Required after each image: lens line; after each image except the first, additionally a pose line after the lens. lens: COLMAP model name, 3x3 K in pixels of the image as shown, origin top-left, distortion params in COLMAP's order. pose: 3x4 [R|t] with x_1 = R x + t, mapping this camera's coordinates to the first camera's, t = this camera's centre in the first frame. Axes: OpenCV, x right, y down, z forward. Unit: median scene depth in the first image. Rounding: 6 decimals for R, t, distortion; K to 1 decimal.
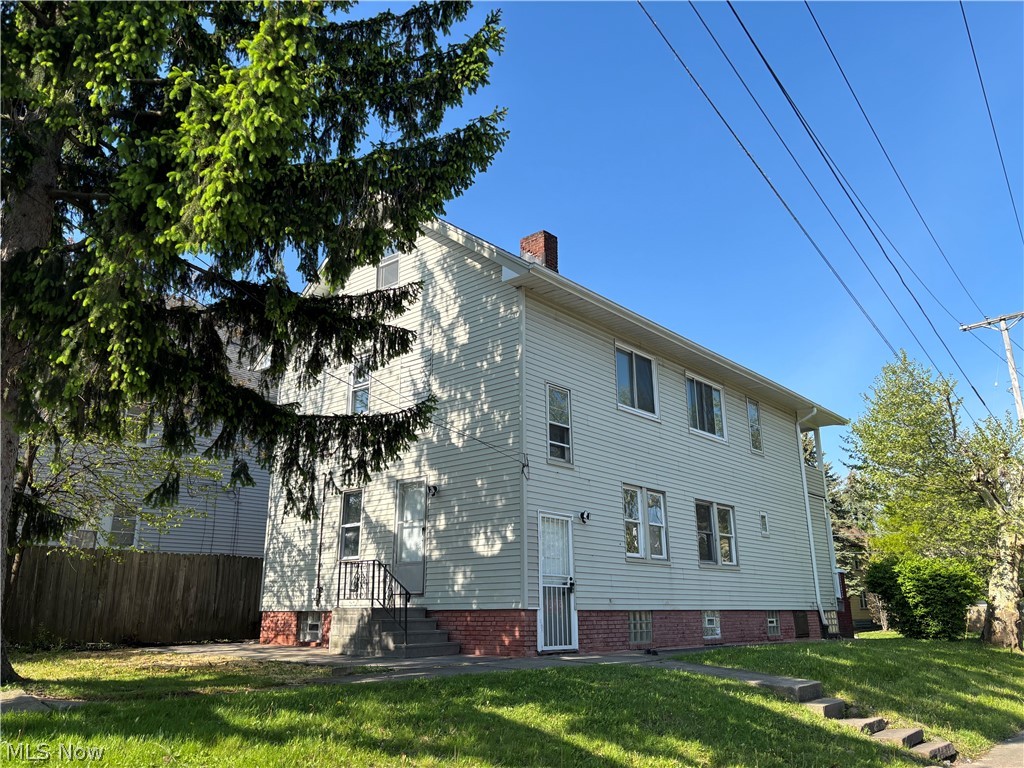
lens RADIAL K [[774.0, 0, 512.0], [0, 774.0, 384.0], [0, 0, 1]] dist [0.003032, 0.001332]
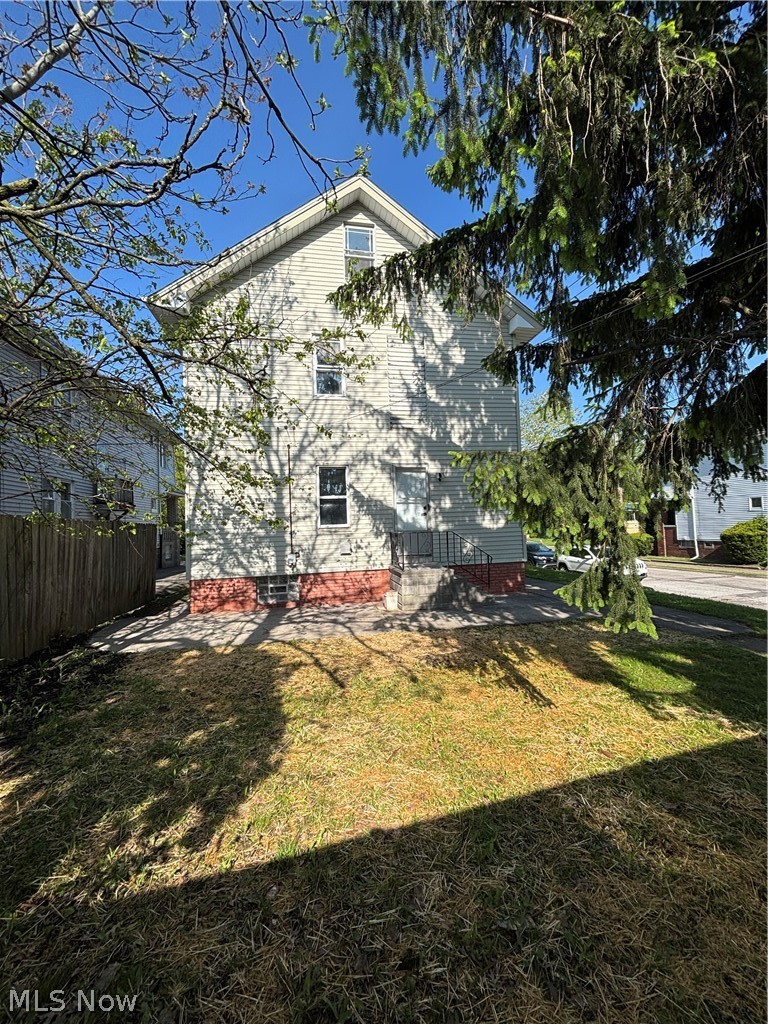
lens RADIAL K [[410.9, 0, 384.0], [0, 410.9, 512.0], [0, 0, 1]] dist [0.063802, -0.000010]
pose [[0.635681, 0.020518, 0.771679, -0.633428], [-0.188278, 0.973579, 0.129210, 0.114478], [-0.748640, -0.227426, 0.622748, 0.589751]]
